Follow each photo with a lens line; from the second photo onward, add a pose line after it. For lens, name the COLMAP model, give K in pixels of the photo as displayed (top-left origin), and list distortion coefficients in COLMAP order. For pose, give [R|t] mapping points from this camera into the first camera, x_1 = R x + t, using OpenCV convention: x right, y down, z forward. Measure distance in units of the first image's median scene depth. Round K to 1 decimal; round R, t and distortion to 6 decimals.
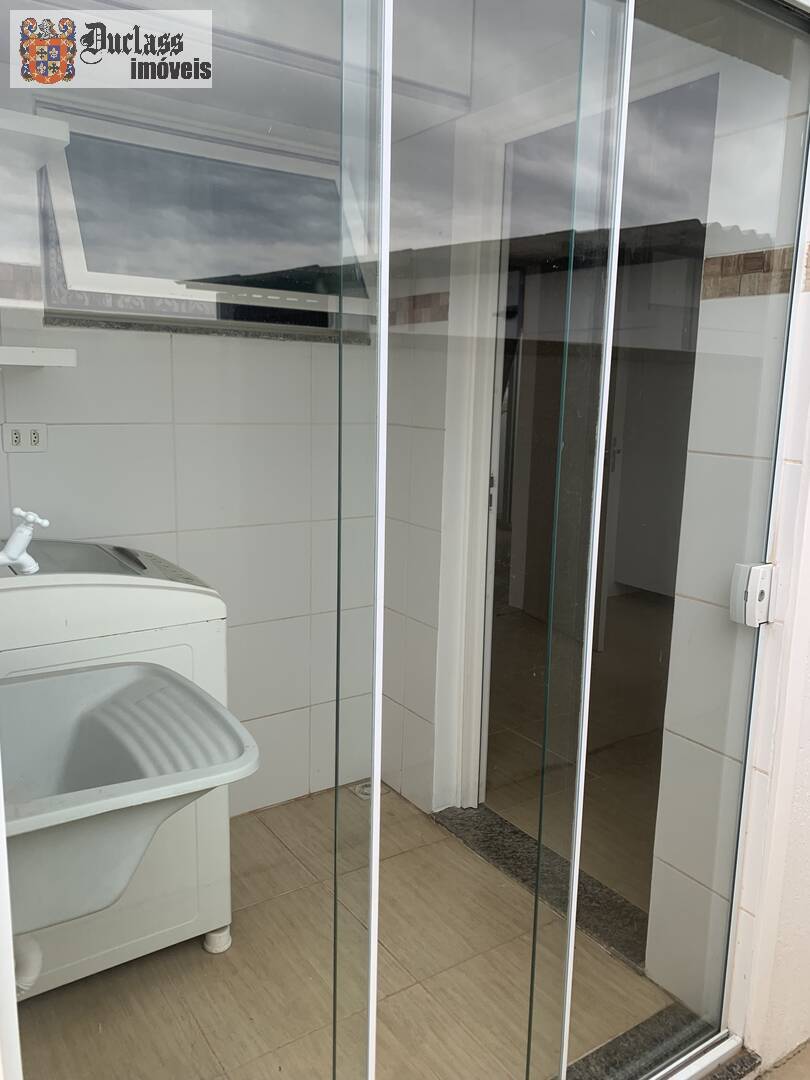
lens RADIAL K [[833.7, 0, 403.4], [0, 833.7, 537.5], [0, 0, 1]] dist [0.037383, -0.040275]
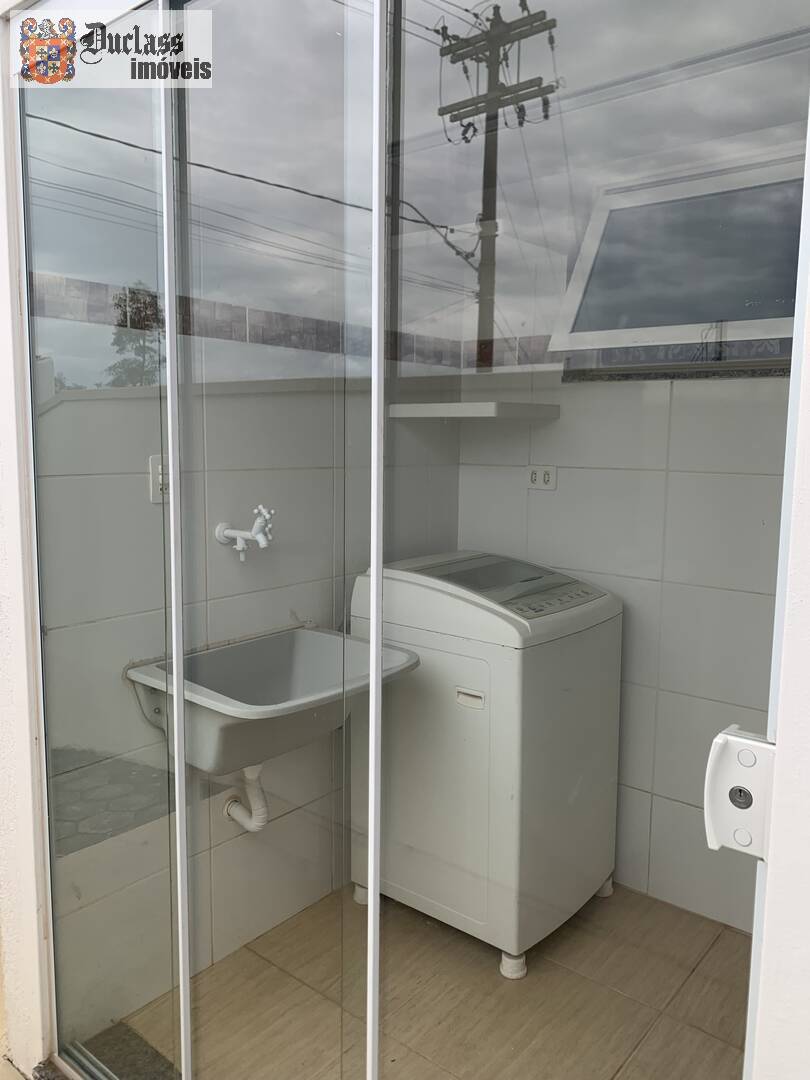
lens RADIAL K [[833.7, 0, 394.6], [0, 833.7, 536.3], [0, 0, 1]] dist [0.037383, -0.040275]
pose [[0.278373, 0.098994, -0.955358, 0.611453], [-0.177734, 0.982805, 0.050050, -0.055992], [0.943885, 0.155867, 0.291181, 0.445964]]
